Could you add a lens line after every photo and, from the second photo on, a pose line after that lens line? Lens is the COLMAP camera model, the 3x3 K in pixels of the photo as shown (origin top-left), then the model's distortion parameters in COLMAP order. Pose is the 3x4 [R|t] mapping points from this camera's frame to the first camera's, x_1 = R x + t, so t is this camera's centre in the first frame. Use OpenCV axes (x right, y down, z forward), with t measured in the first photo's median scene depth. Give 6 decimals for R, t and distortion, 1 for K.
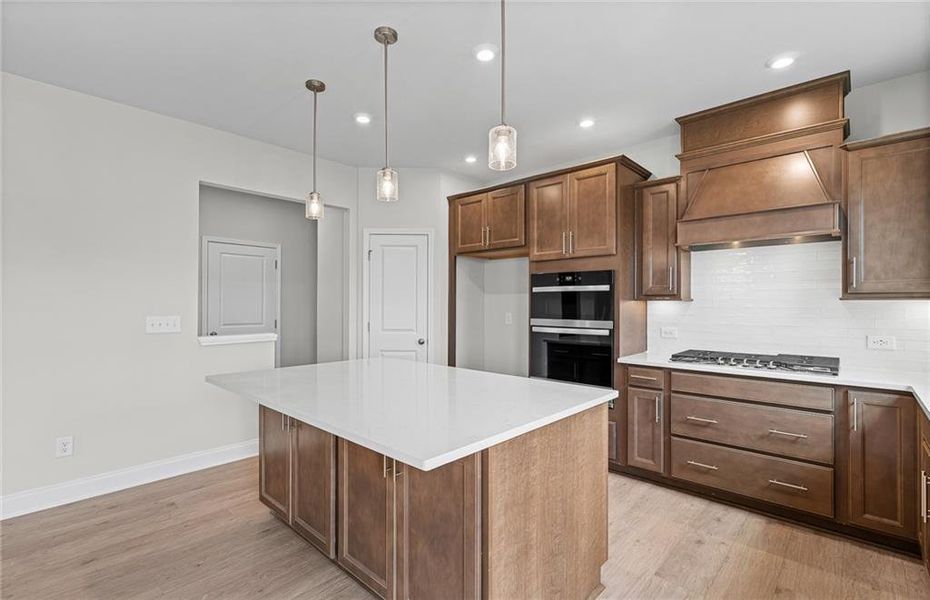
lens RADIAL K [[420.0, 0, 460.9], [0, 420.0, 305.9], [0, 0, 1]] dist [-0.002452, 0.000614]
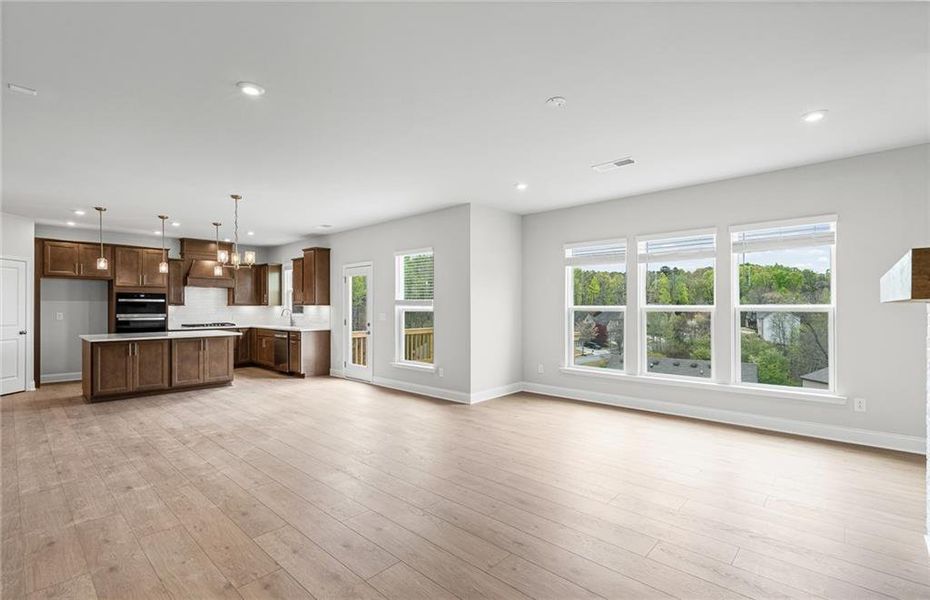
lens RADIAL K [[426.2, 0, 458.9], [0, 426.2, 306.2], [0, 0, 1]] dist [0.000012, 0.000324]
pose [[0.003998, -0.002456, 0.999989, -2.092580], [0.003827, 0.999990, 0.002441, -0.009213], [-0.999985, 0.003817, 0.004007, -0.729688]]
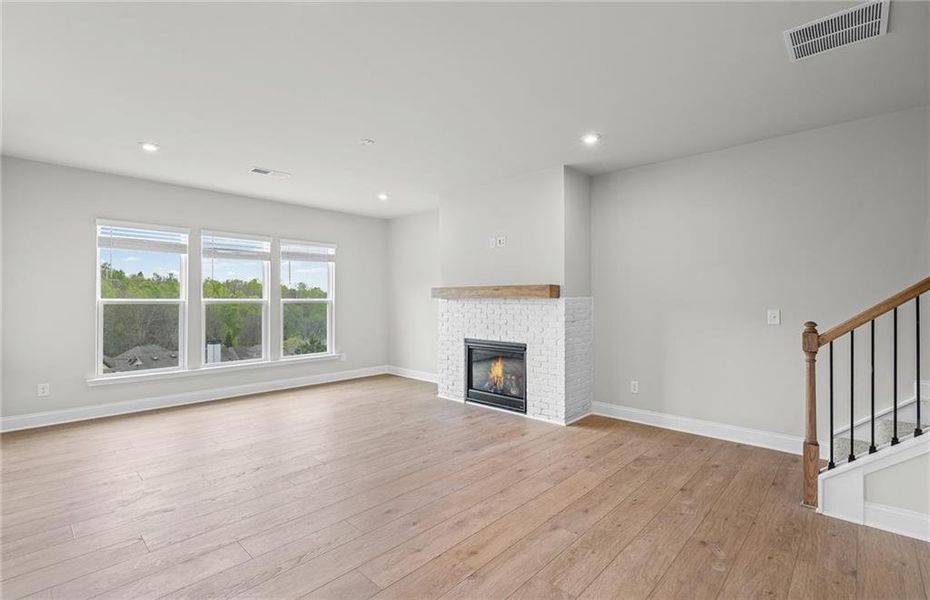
lens RADIAL K [[422.1, 0, 461.4], [0, 422.1, 298.7], [0, 0, 1]] dist [-0.001201, 0.000173]
pose [[-0.999971, -0.004910, 0.005854, -1.475081], [-0.004917, 0.999987, -0.001245, -0.007910], [-0.005848, -0.001274, -0.999982, 0.204834]]
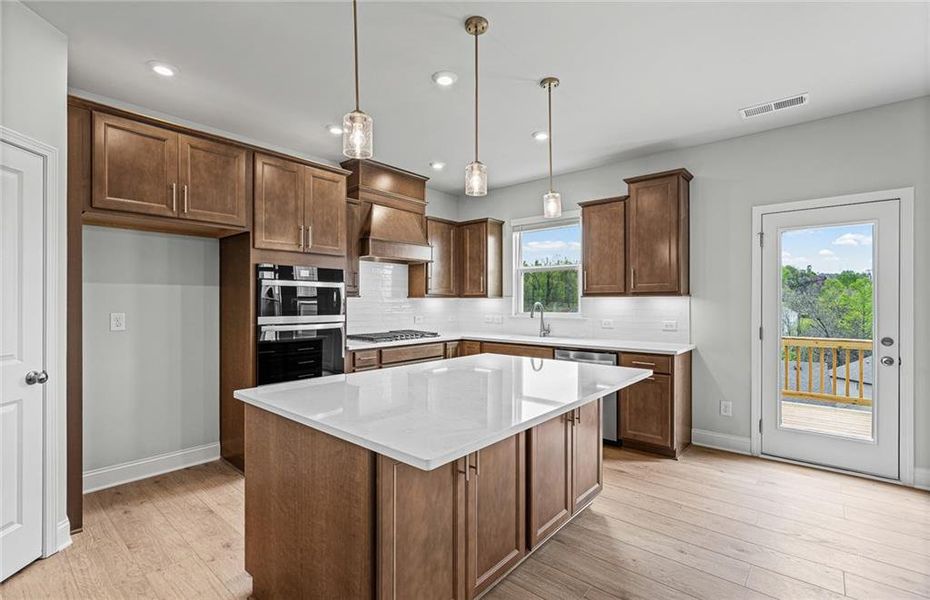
lens RADIAL K [[421.4, 0, 459.8], [0, 421.4, 302.2], [0, 0, 1]] dist [-0.003533, 0.000072]
pose [[-0.036611, -0.005553, 0.999314, -0.760900], [0.002974, 0.999980, 0.005666, -0.003293], [-0.999325, 0.003179, -0.036593, 0.702399]]
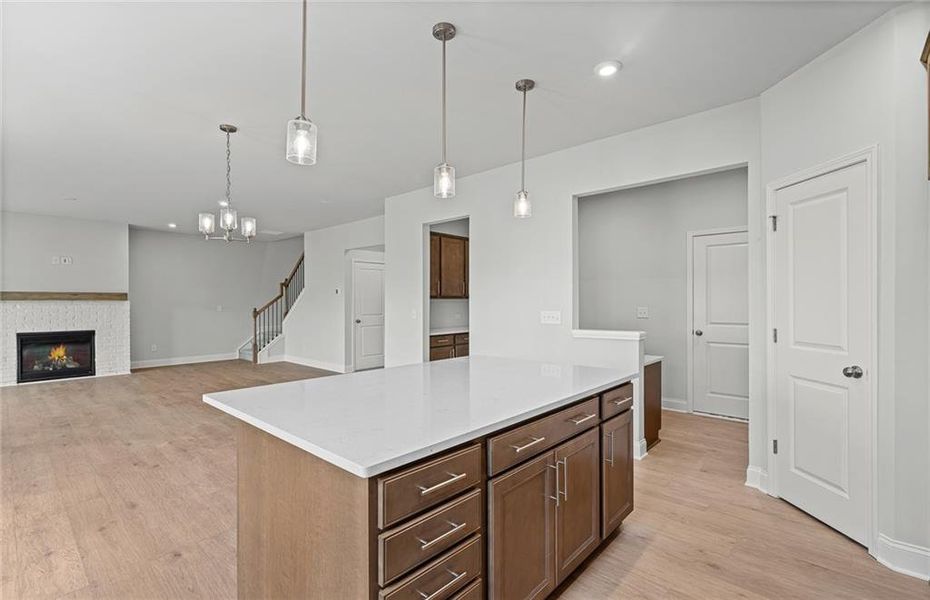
lens RADIAL K [[426.2, 0, 458.9], [0, 426.2, 306.2], [0, 0, 1]] dist [0.000012, 0.000324]
pose [[0.004761, 0.006039, -0.999970, 0.558015], [-0.000207, 0.999982, 0.006038, 0.002490], [0.999989, 0.000179, 0.004762, 0.672566]]
